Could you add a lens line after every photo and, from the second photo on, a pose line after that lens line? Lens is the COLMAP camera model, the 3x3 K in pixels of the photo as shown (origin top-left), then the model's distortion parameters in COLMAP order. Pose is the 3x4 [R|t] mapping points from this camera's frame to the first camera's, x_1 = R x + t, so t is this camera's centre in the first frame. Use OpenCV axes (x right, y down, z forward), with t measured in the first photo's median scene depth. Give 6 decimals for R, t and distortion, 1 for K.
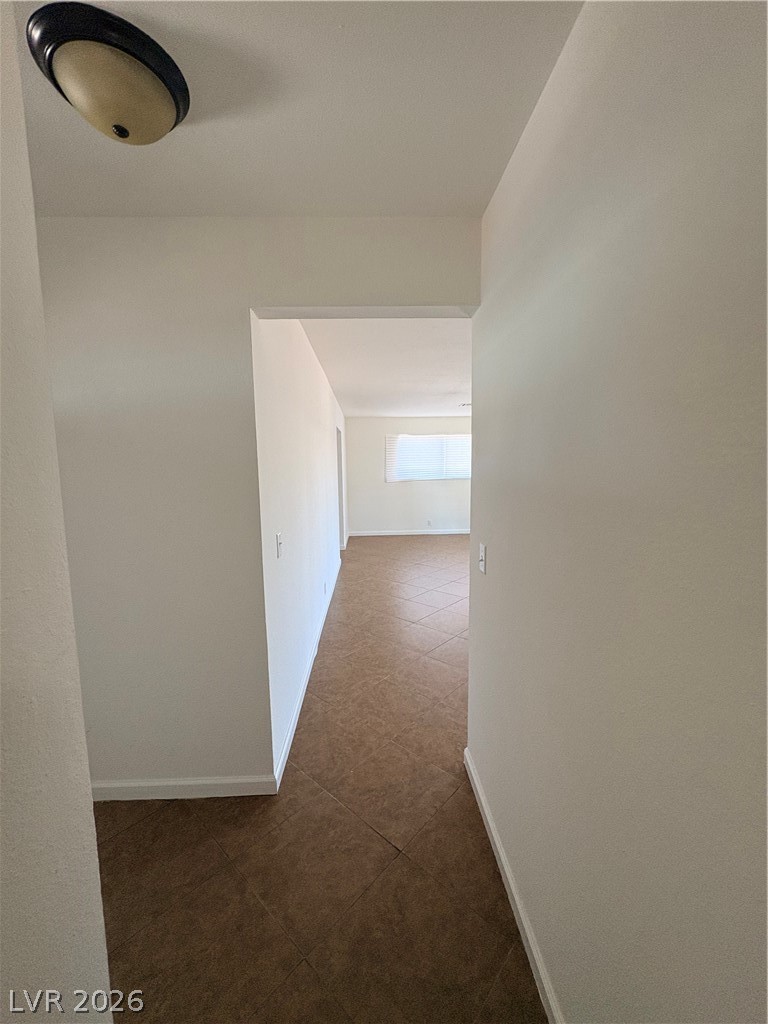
lens RADIAL K [[408.7, 0, 384.0], [0, 408.7, 512.0], [0, 0, 1]] dist [0.000202, 0.000293]
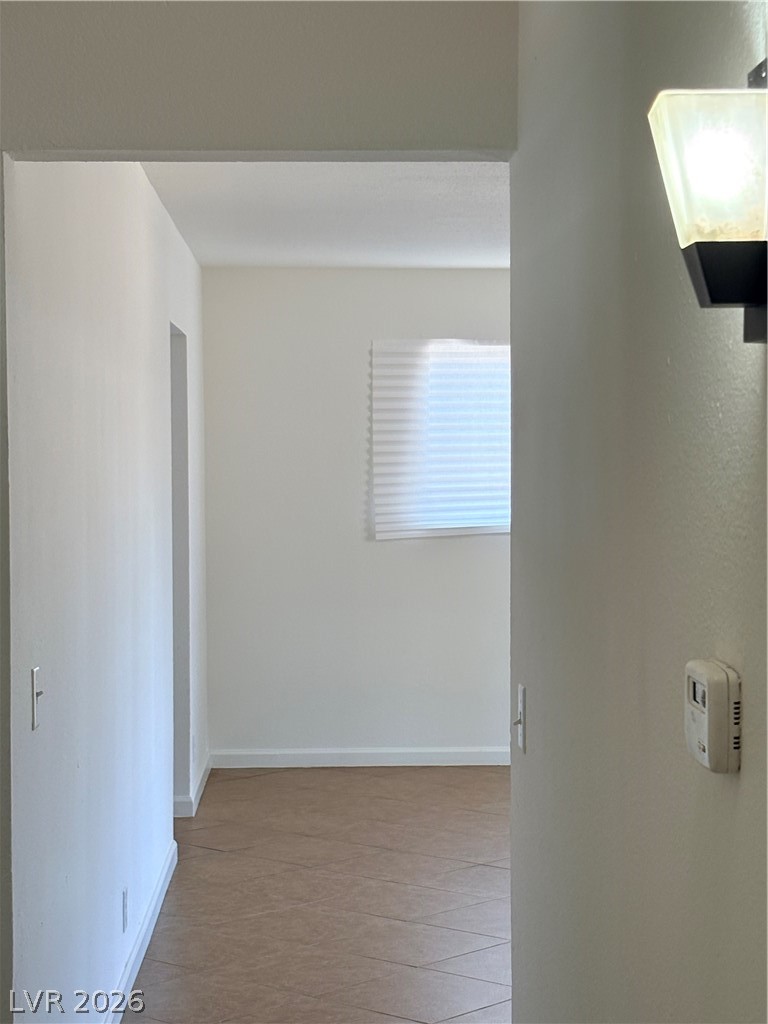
lens RADIAL K [[2201.5, 0, 384.0], [0, 2201.5, 512.0], [0, 0, 1]] dist [0.015608, 0.033110]
pose [[0.999894, 0.012101, -0.008140, 0.031078], [-0.012758, 0.996202, -0.086133, 0.027837], [0.007067, 0.086228, 0.996250, -0.375185]]
